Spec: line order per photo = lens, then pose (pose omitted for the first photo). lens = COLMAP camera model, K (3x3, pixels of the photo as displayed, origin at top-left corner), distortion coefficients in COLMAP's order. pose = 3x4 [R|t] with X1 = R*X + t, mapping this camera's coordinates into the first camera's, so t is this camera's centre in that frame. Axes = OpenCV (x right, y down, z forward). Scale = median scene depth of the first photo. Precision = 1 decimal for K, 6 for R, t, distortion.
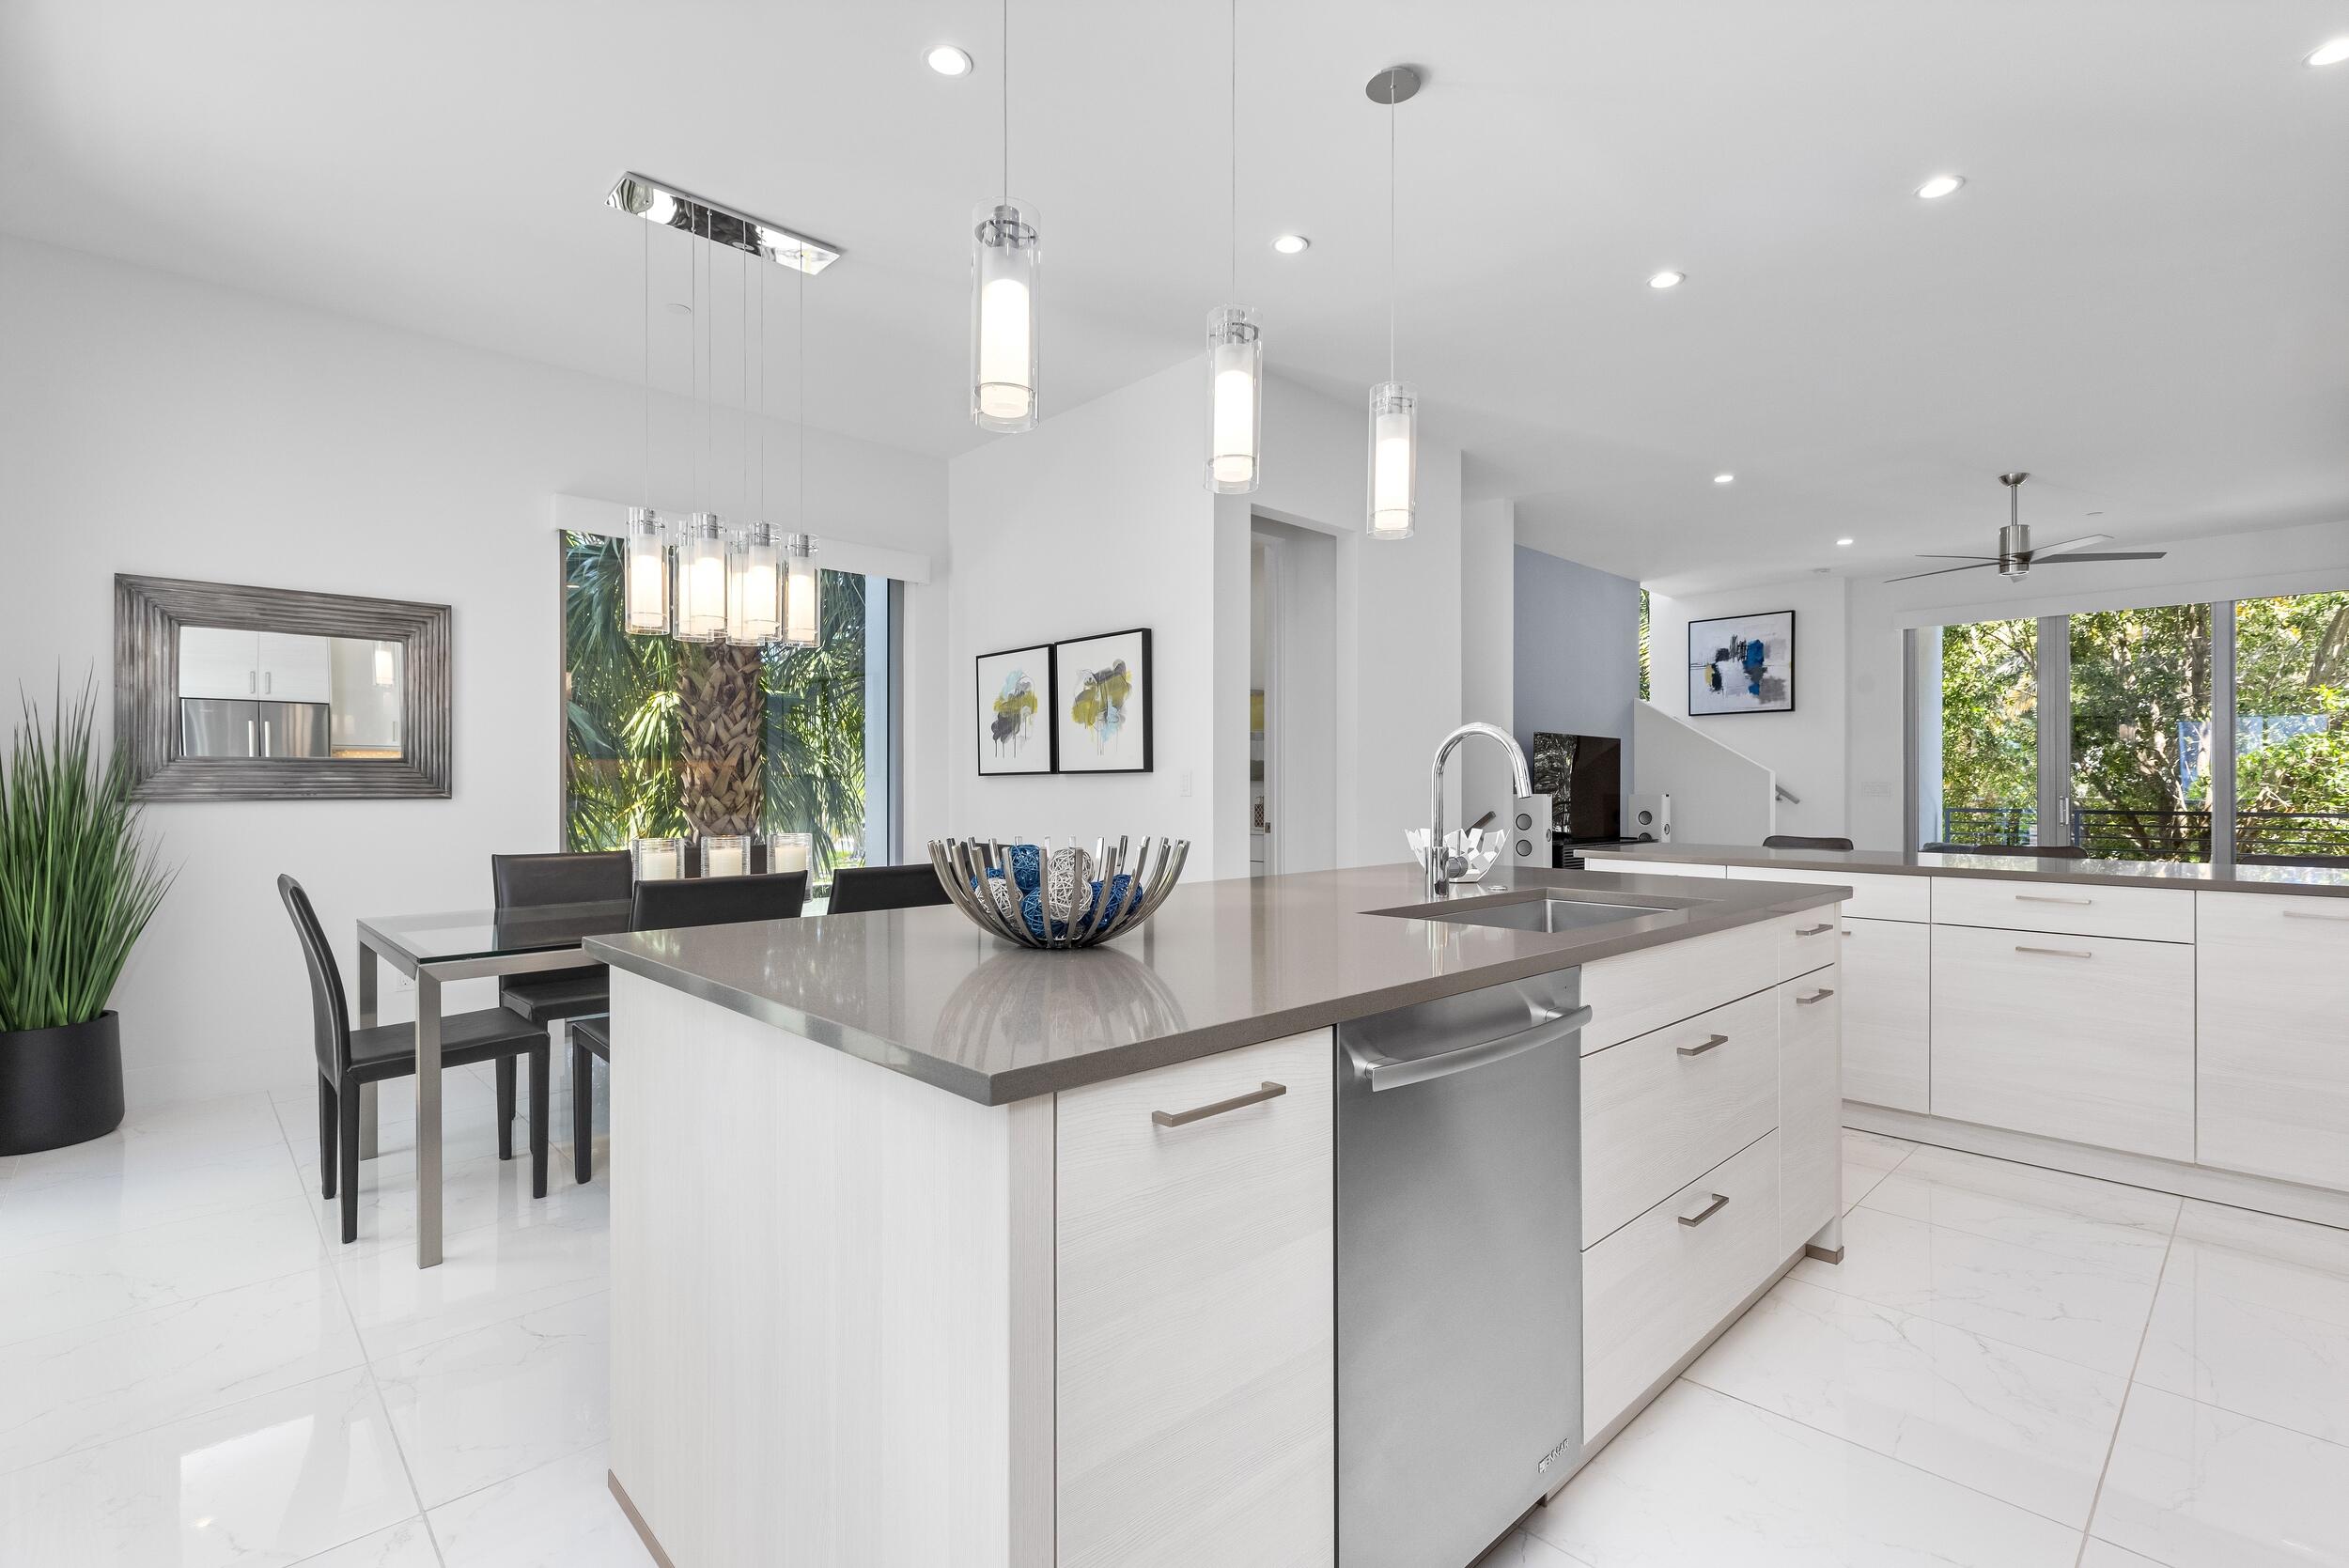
lens RADIAL K [[1064.1, 0, 1178.2], [0, 1064.1, 795.6], [0, 0, 1]] dist [0.001862, 0.000572]
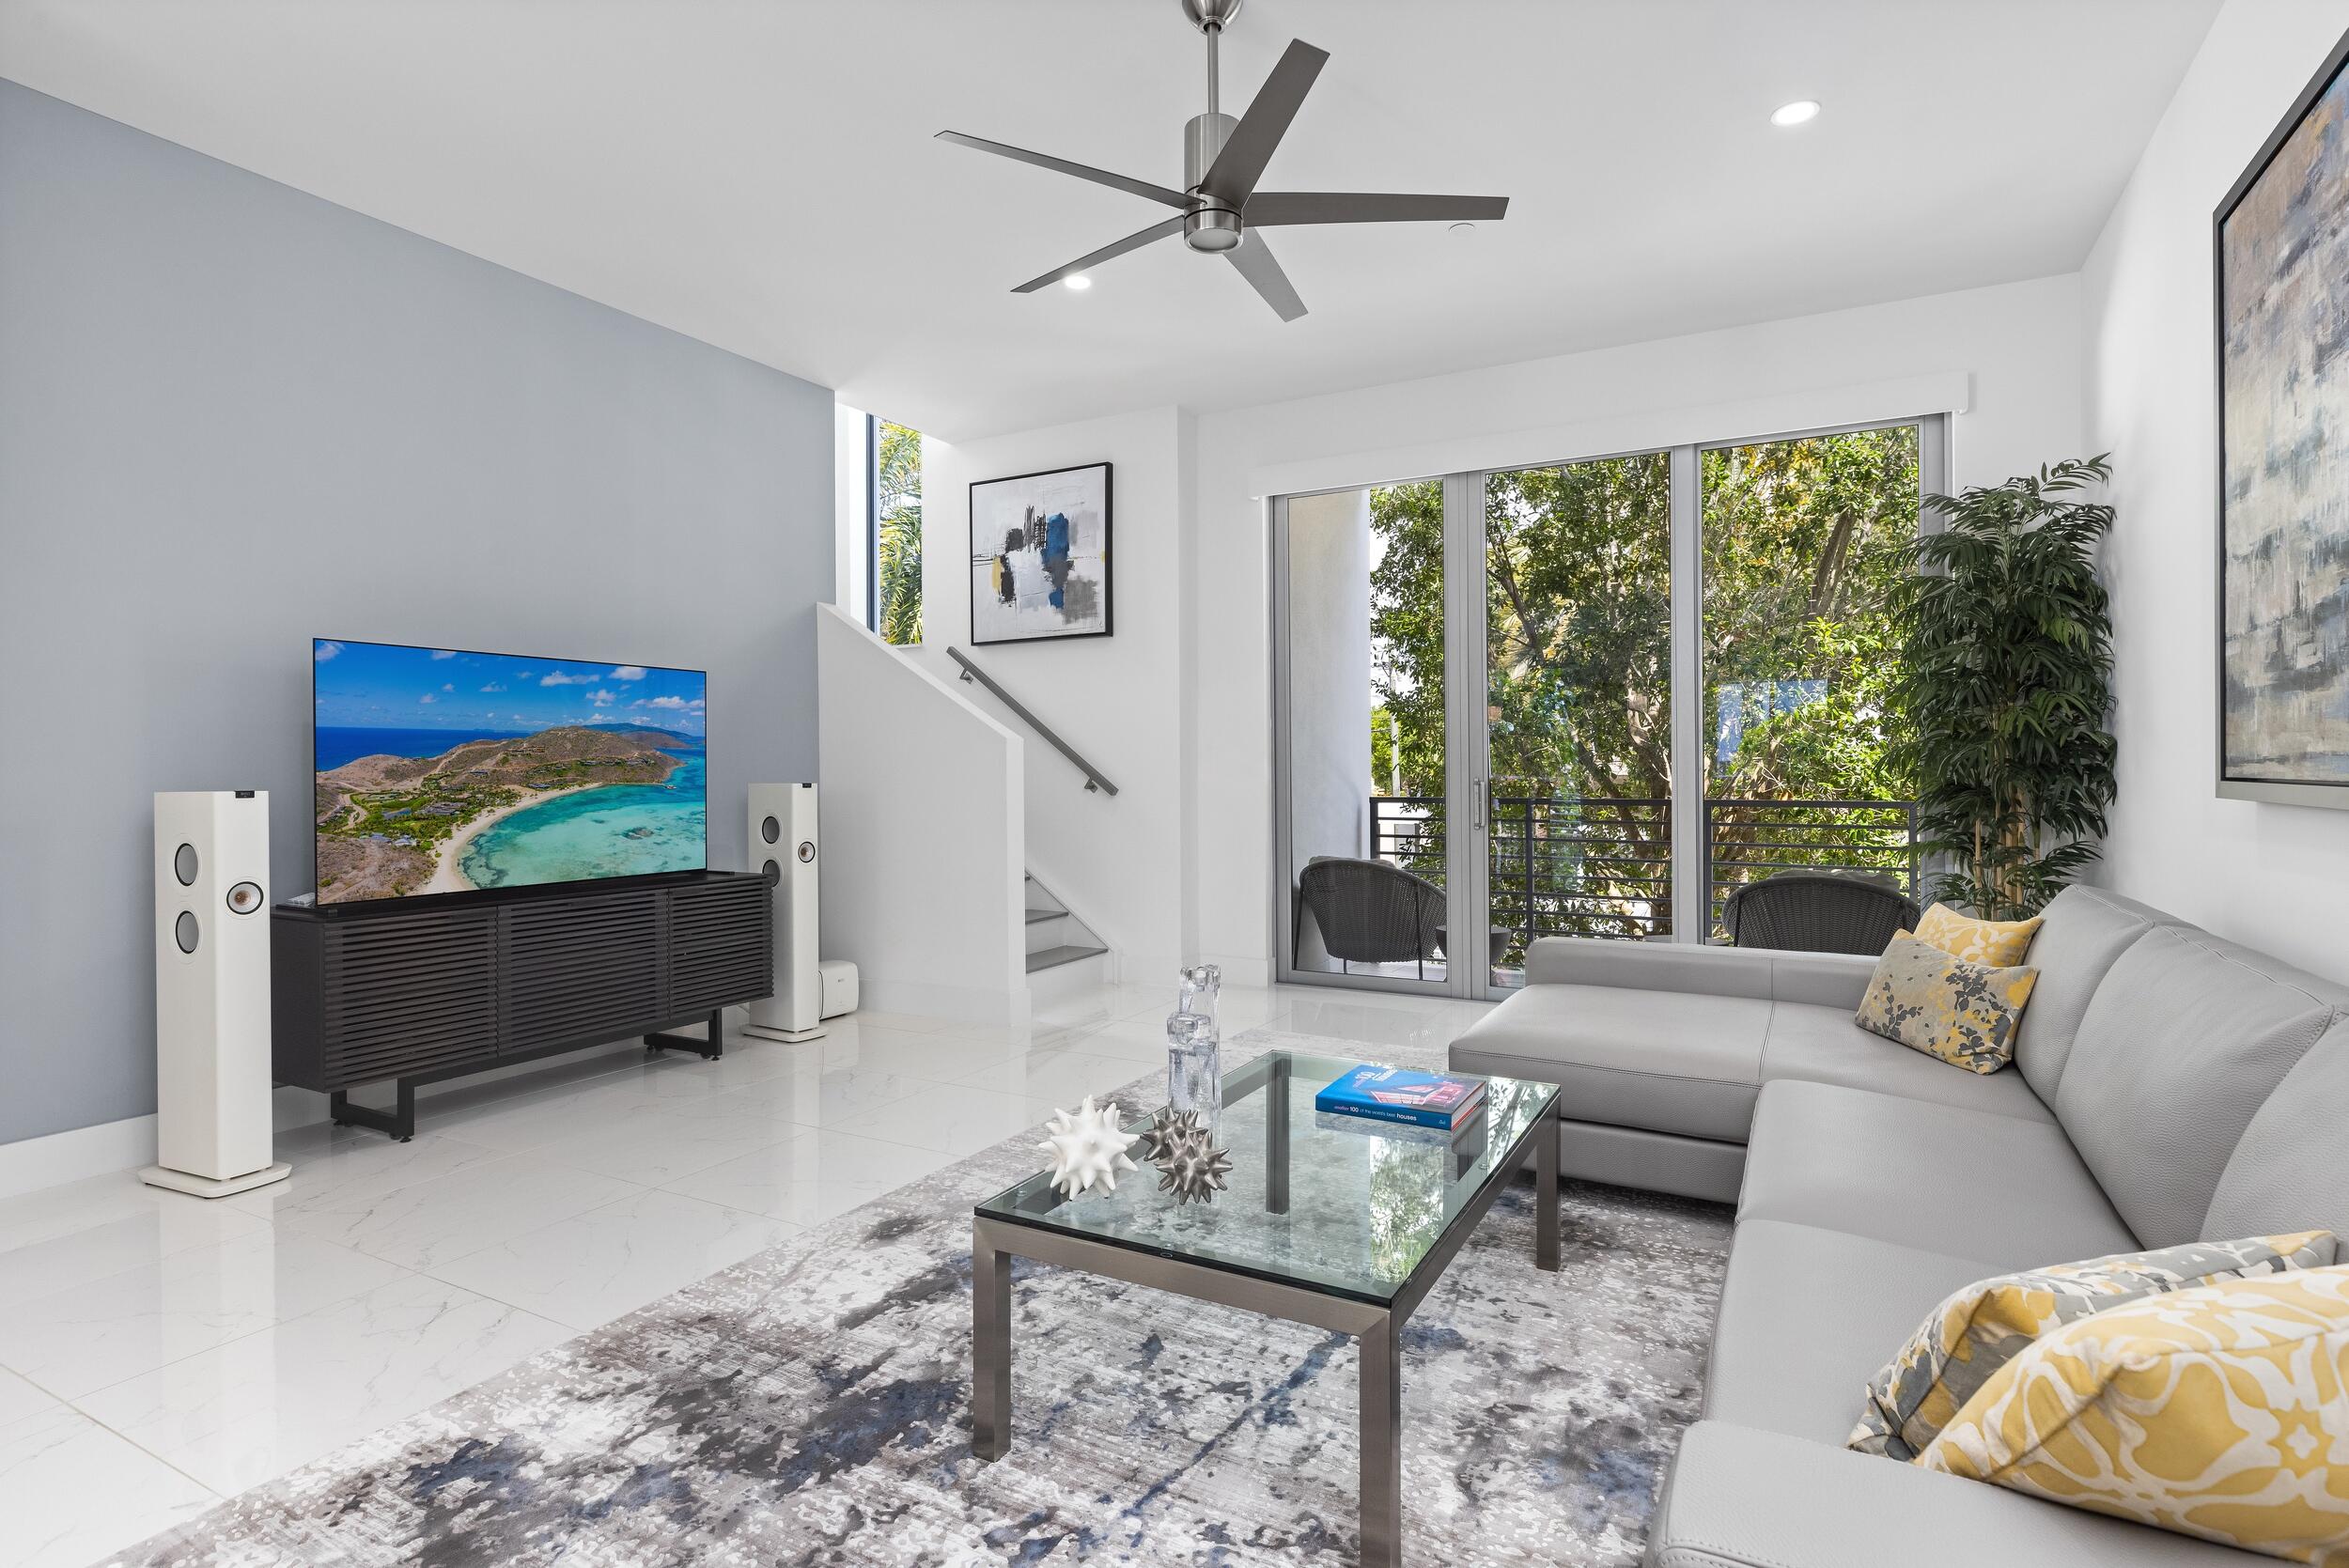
lens RADIAL K [[1173.6, 0, 1178.0], [0, 1173.6, 774.1], [0, 0, 1]] dist [0.000944, 0.000911]
pose [[0.951255, -0.009745, 0.308252, 0.715101], [0.010480, 0.999945, -0.000728, -0.005188], [-0.308228, 0.003923, 0.951305, 0.653567]]
